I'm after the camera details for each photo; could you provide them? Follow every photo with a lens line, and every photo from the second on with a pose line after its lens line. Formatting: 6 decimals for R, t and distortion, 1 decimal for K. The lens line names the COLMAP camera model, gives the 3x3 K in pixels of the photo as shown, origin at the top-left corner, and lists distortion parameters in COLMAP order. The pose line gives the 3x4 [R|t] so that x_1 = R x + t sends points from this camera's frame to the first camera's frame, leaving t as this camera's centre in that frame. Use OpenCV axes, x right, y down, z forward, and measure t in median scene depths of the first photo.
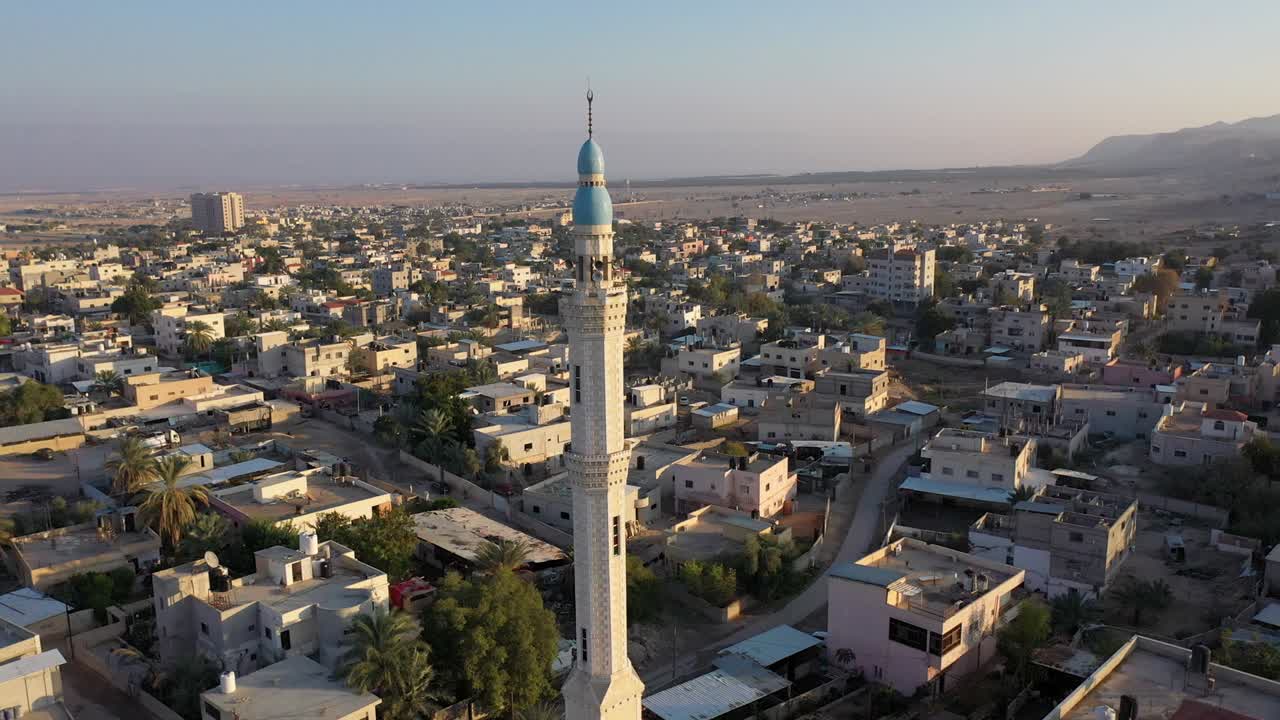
lens RADIAL K [[1020.5, 0, 640.0], [0, 1020.5, 360.0], [0, 0, 1]] dist [-0.002770, -0.011232]
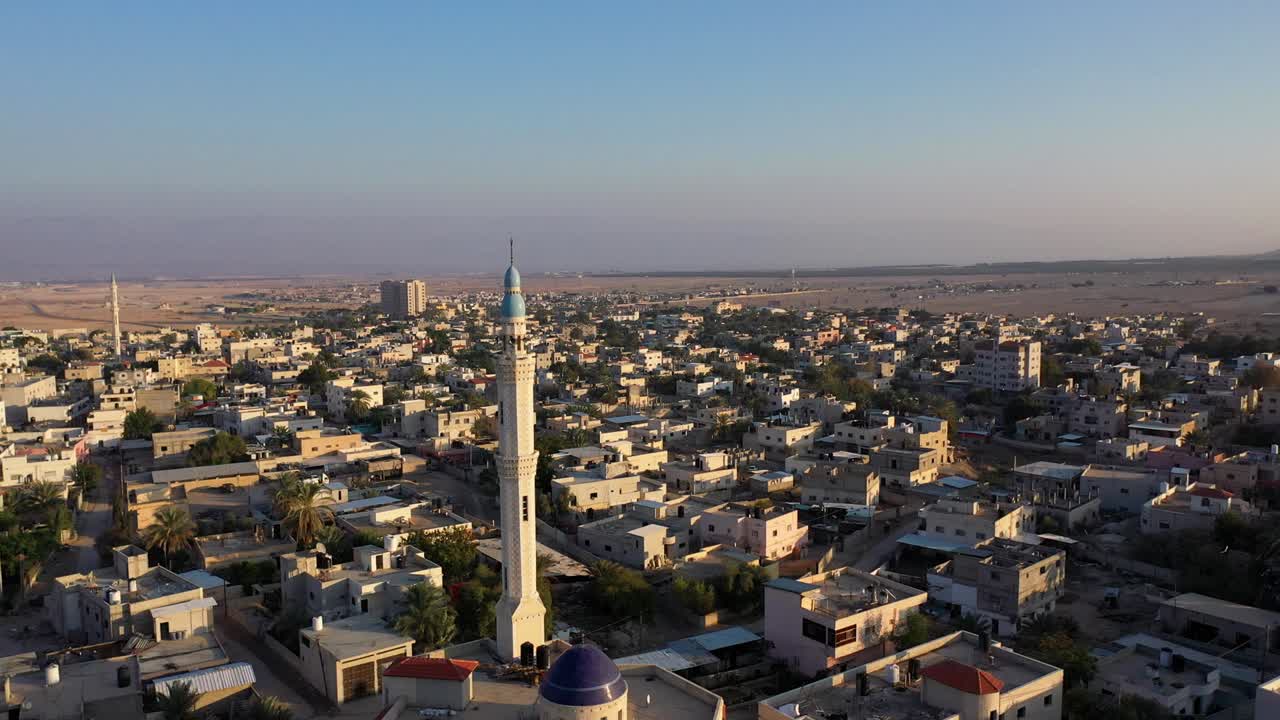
lens RADIAL K [[1020.5, 0, 640.0], [0, 1020.5, 360.0], [0, 0, 1]] dist [-0.002770, -0.011232]
pose [[0.985693, 0.019441, -0.167425, 0.092583], [-0.033653, 0.996025, -0.082472, 0.014372], [0.165156, 0.086926, 0.982429, -0.126207]]
